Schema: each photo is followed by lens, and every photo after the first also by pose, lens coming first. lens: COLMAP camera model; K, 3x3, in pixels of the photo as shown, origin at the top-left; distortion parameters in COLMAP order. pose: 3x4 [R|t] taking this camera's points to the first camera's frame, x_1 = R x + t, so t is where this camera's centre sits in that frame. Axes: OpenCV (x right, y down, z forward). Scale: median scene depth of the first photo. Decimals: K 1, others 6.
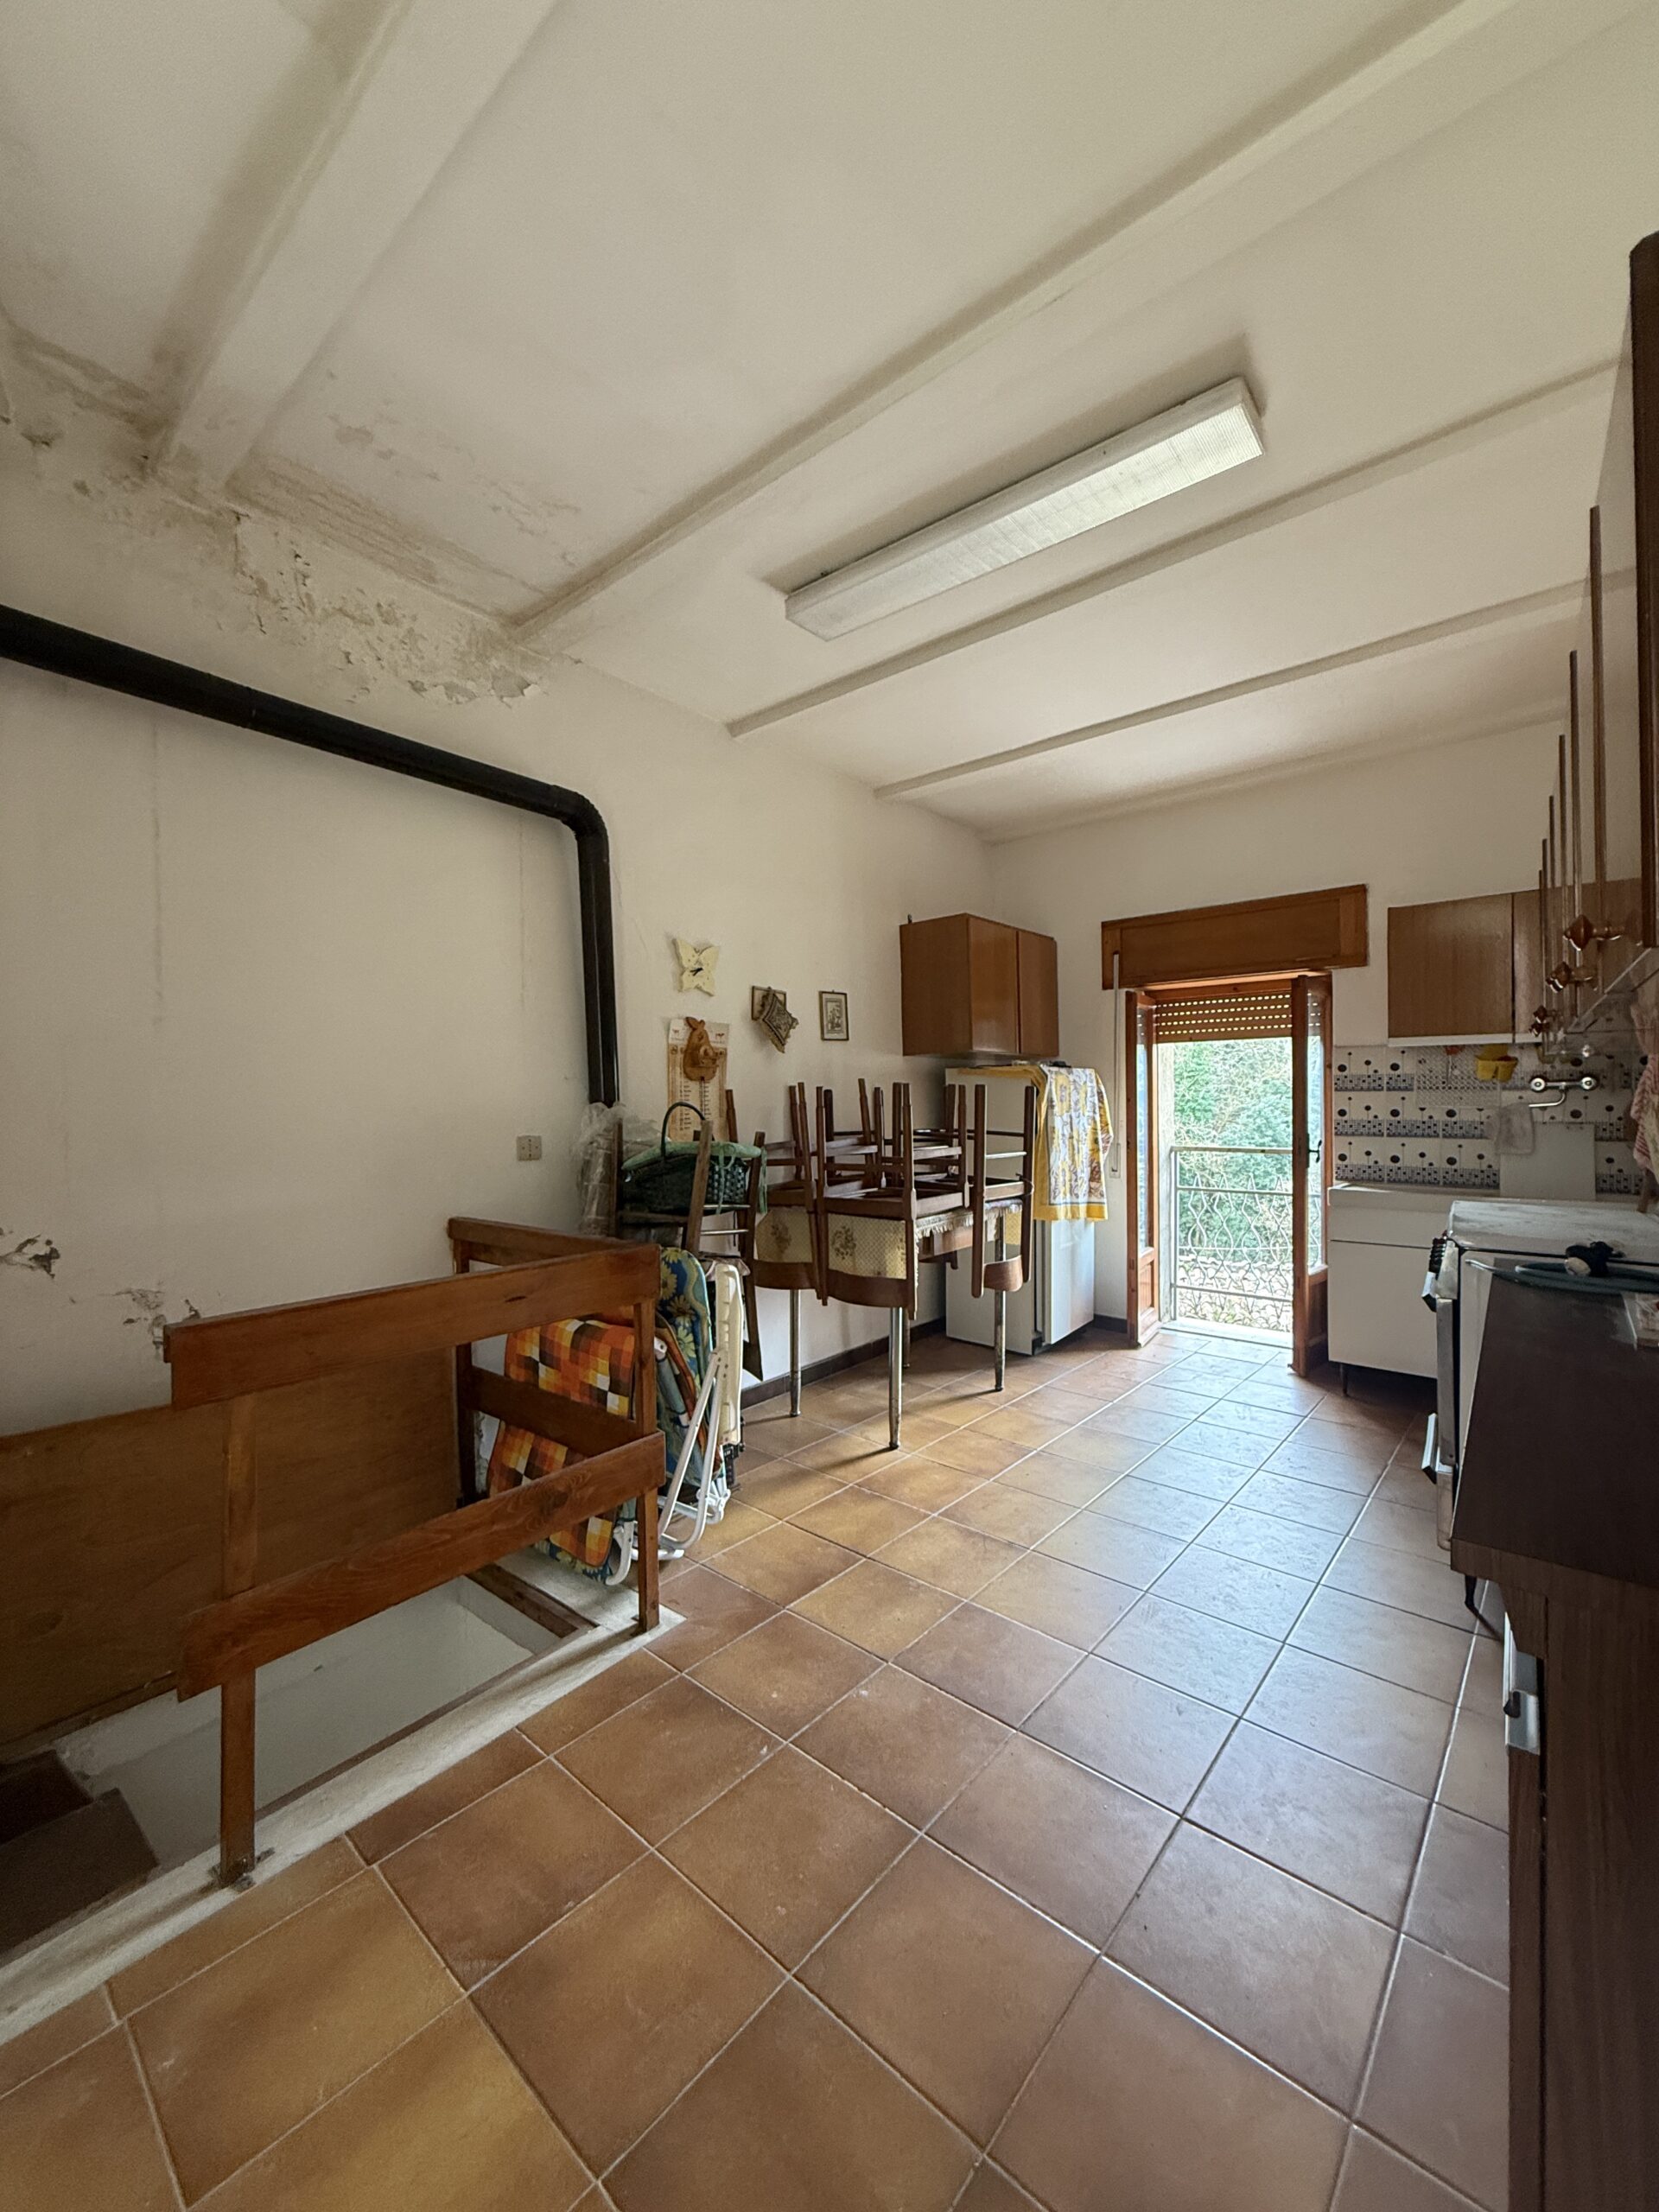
lens RADIAL K [[876.2, 0, 830.1], [0, 876.2, 1099.6], [0, 0, 1]] dist [-0.003704, 0.000239]
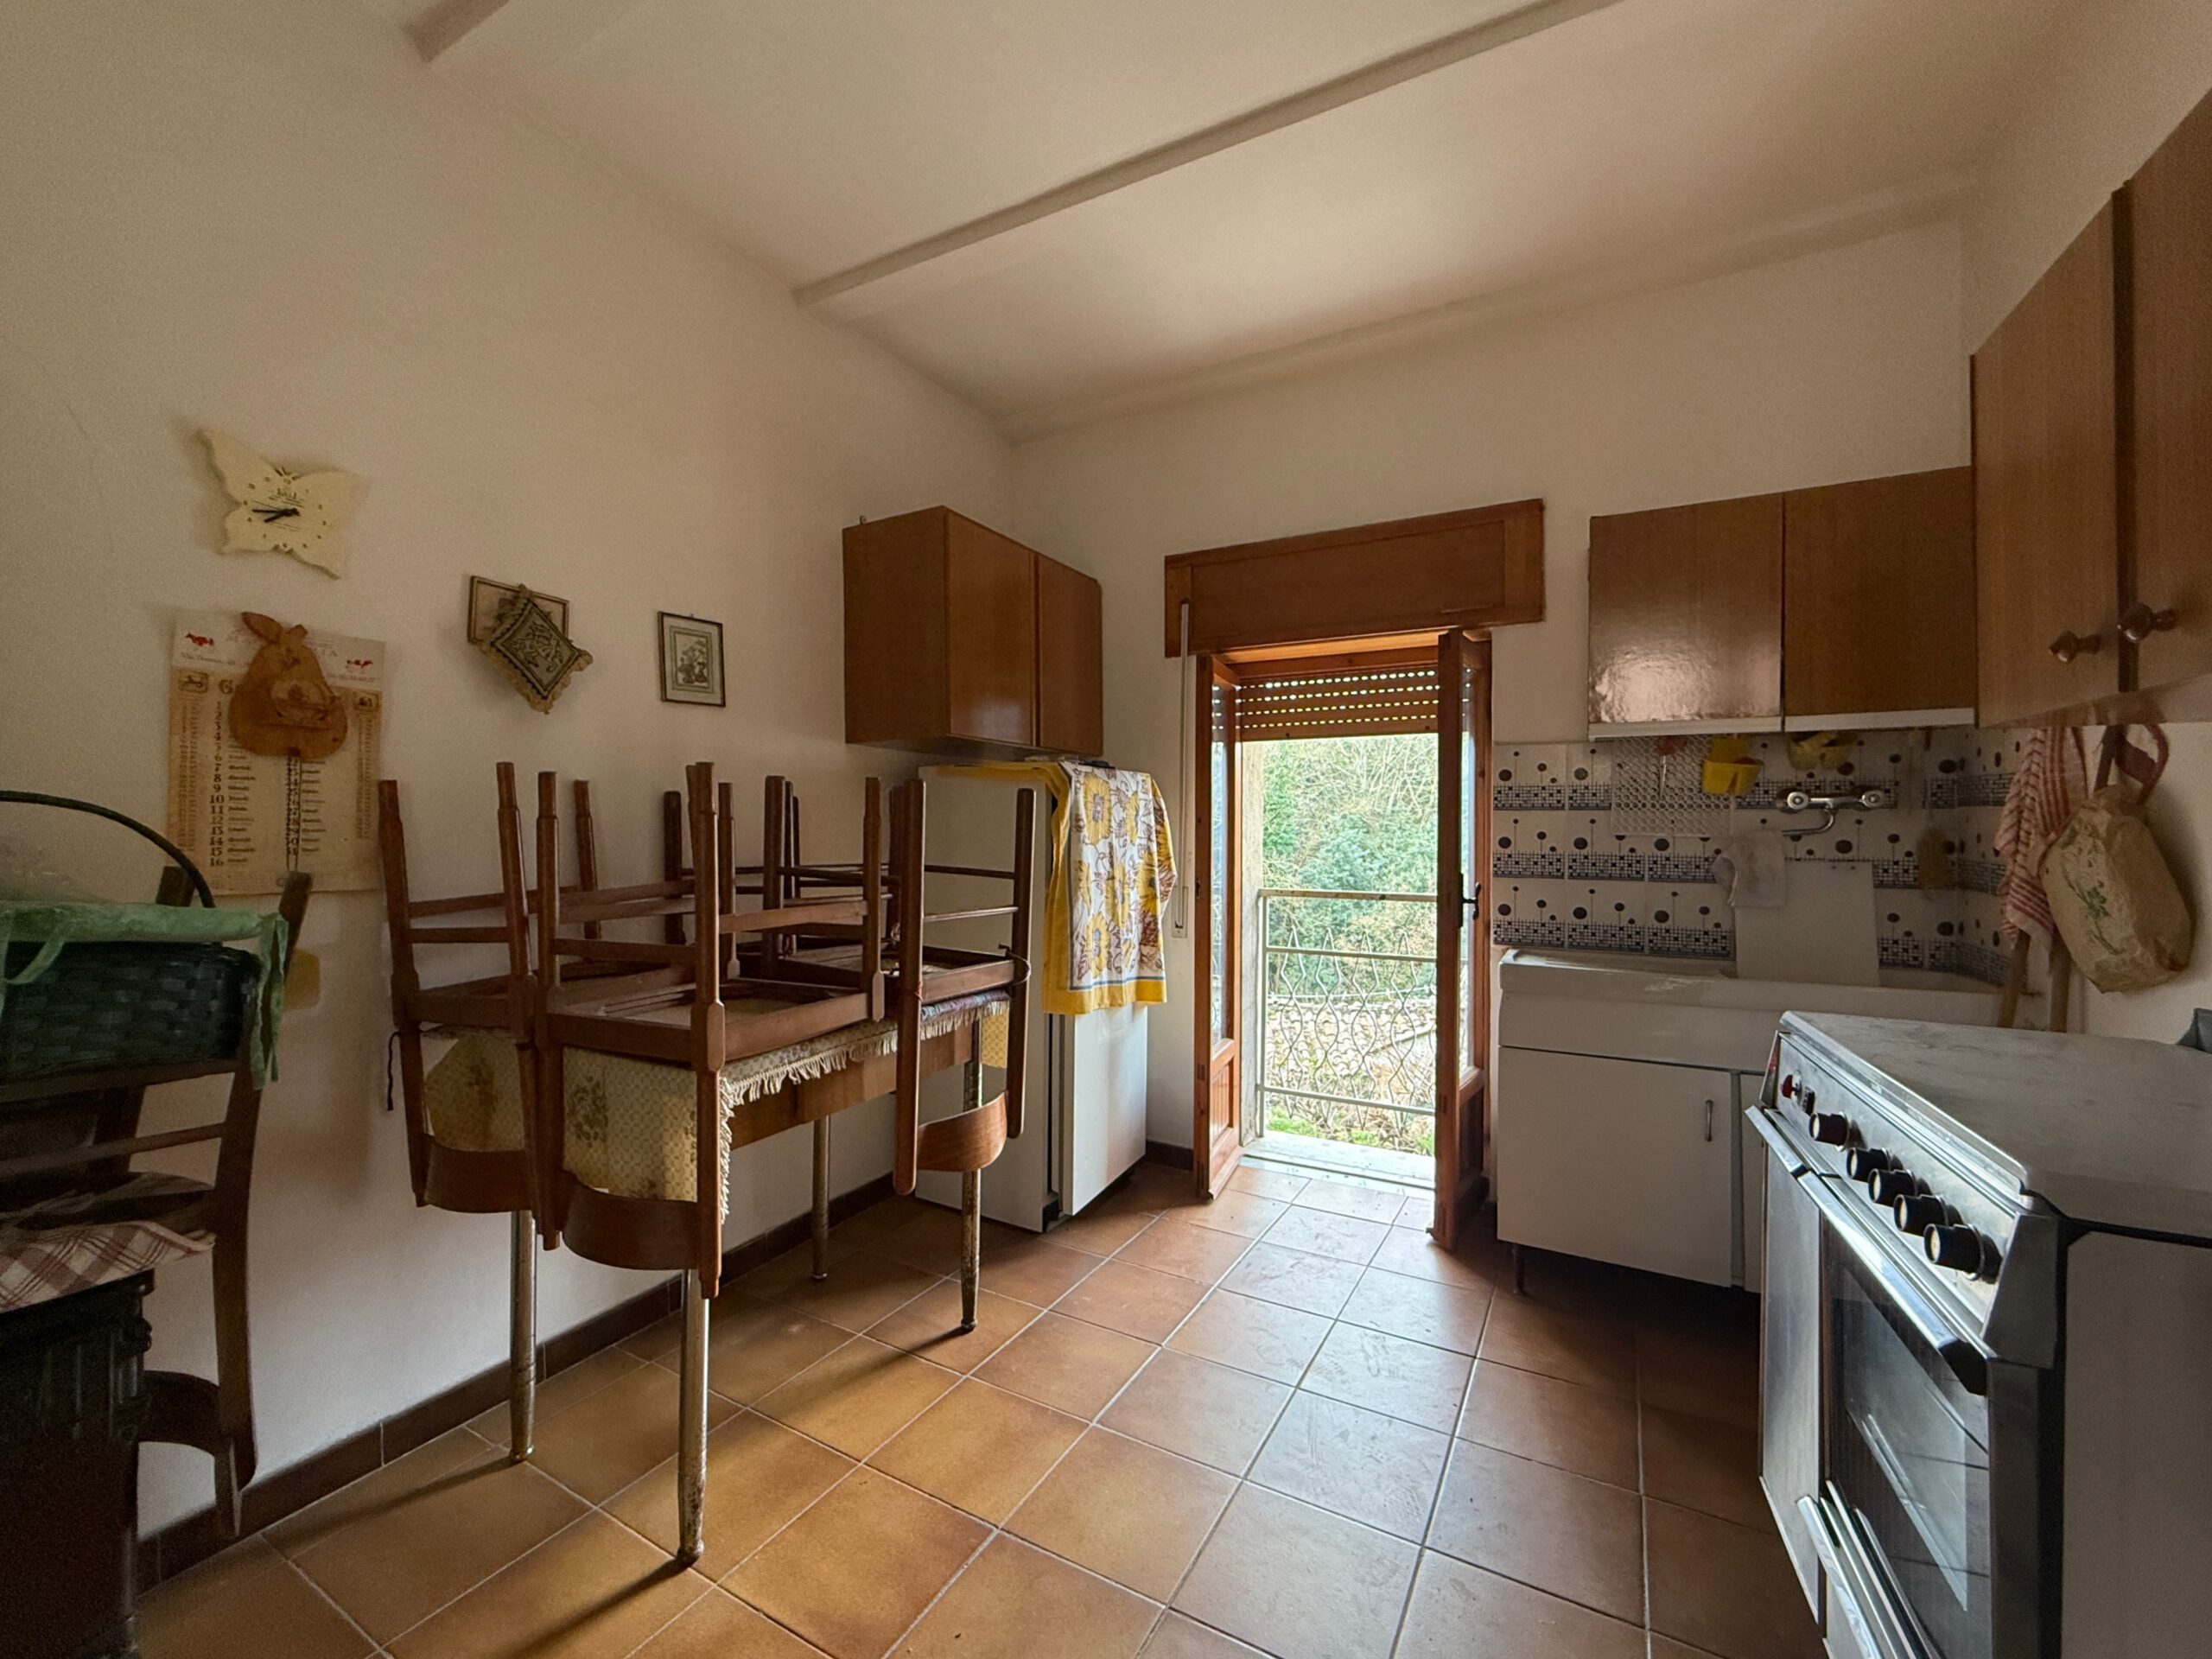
lens RADIAL K [[910.0, 0, 1101.6], [0, 910.0, 827.5], [0, 0, 1]] dist [-0.001158, 0.000377]
pose [[0.978987, 0.012529, 0.203538, 0.148727], [-0.011773, 0.999919, -0.004925, 0.010965], [-0.203583, 0.002425, 0.979055, 0.396359]]
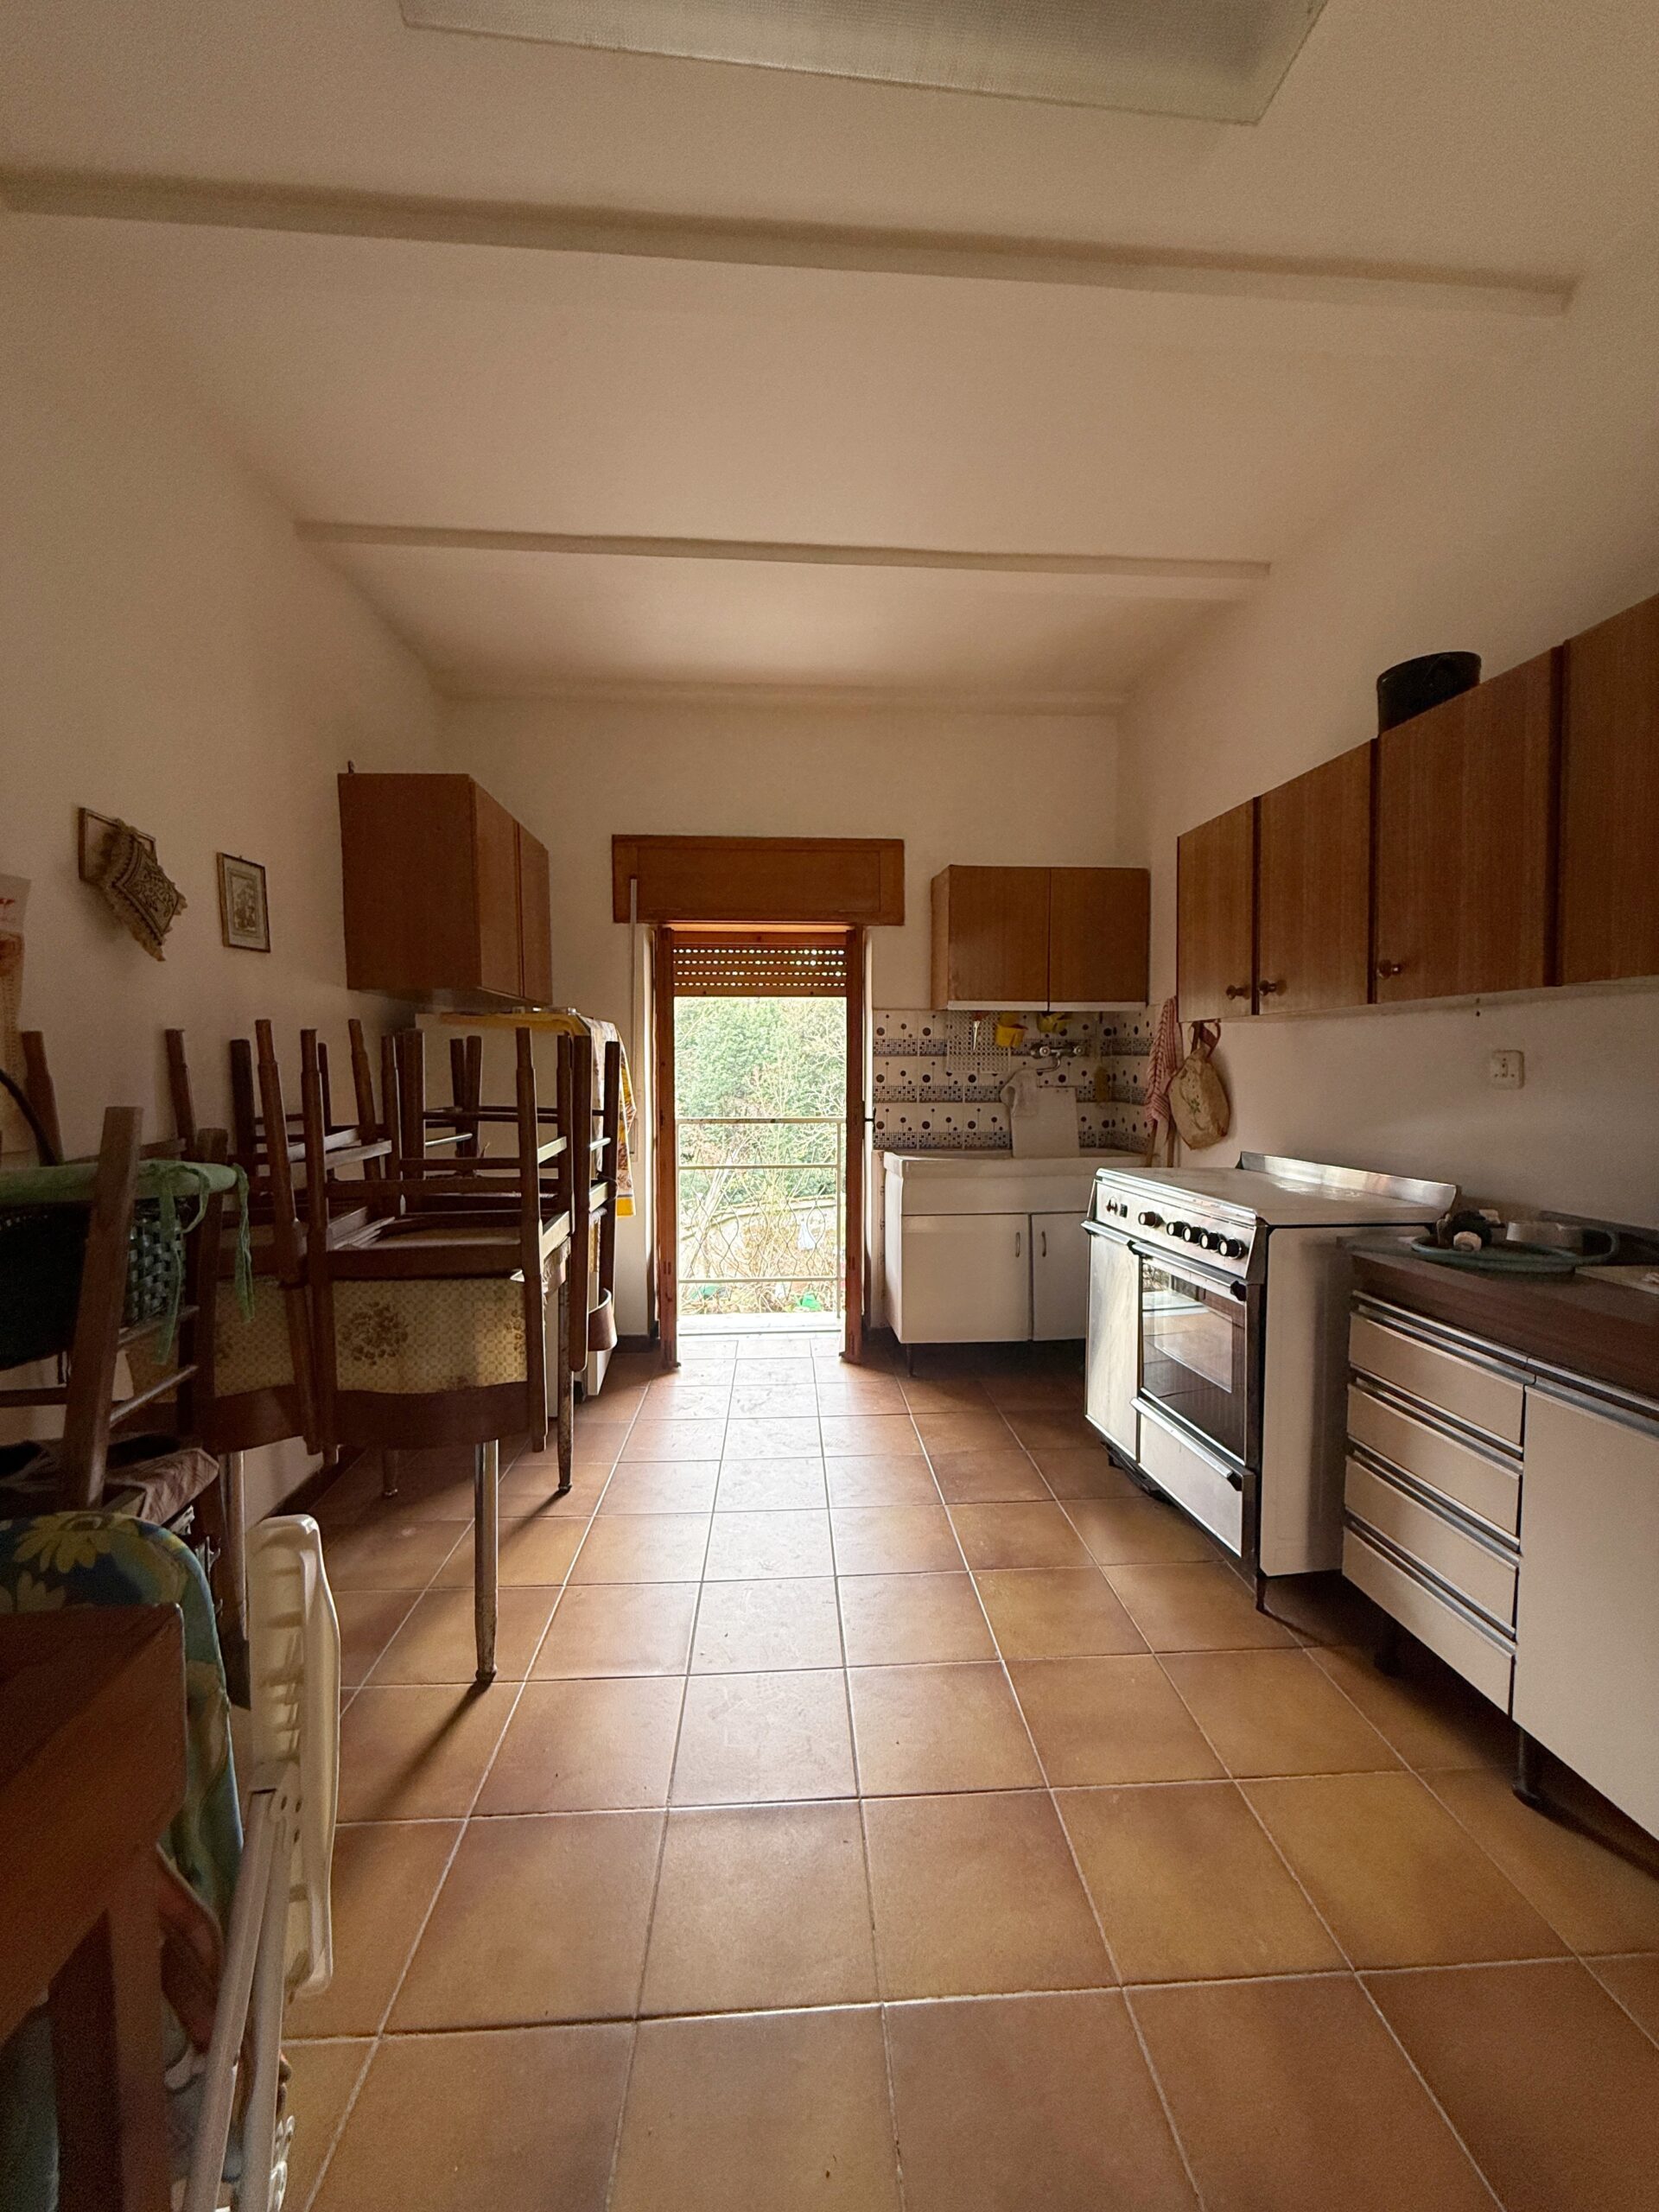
lens RADIAL K [[876.2, 0, 830.1], [0, 876.2, 1099.6], [0, 0, 1]] dist [-0.003704, 0.000239]
pose [[0.709125, -0.021780, 0.704746, -0.127514], [-0.004080, 0.999379, 0.034991, 0.005102], [-0.705071, -0.027689, 0.708596, 0.372554]]
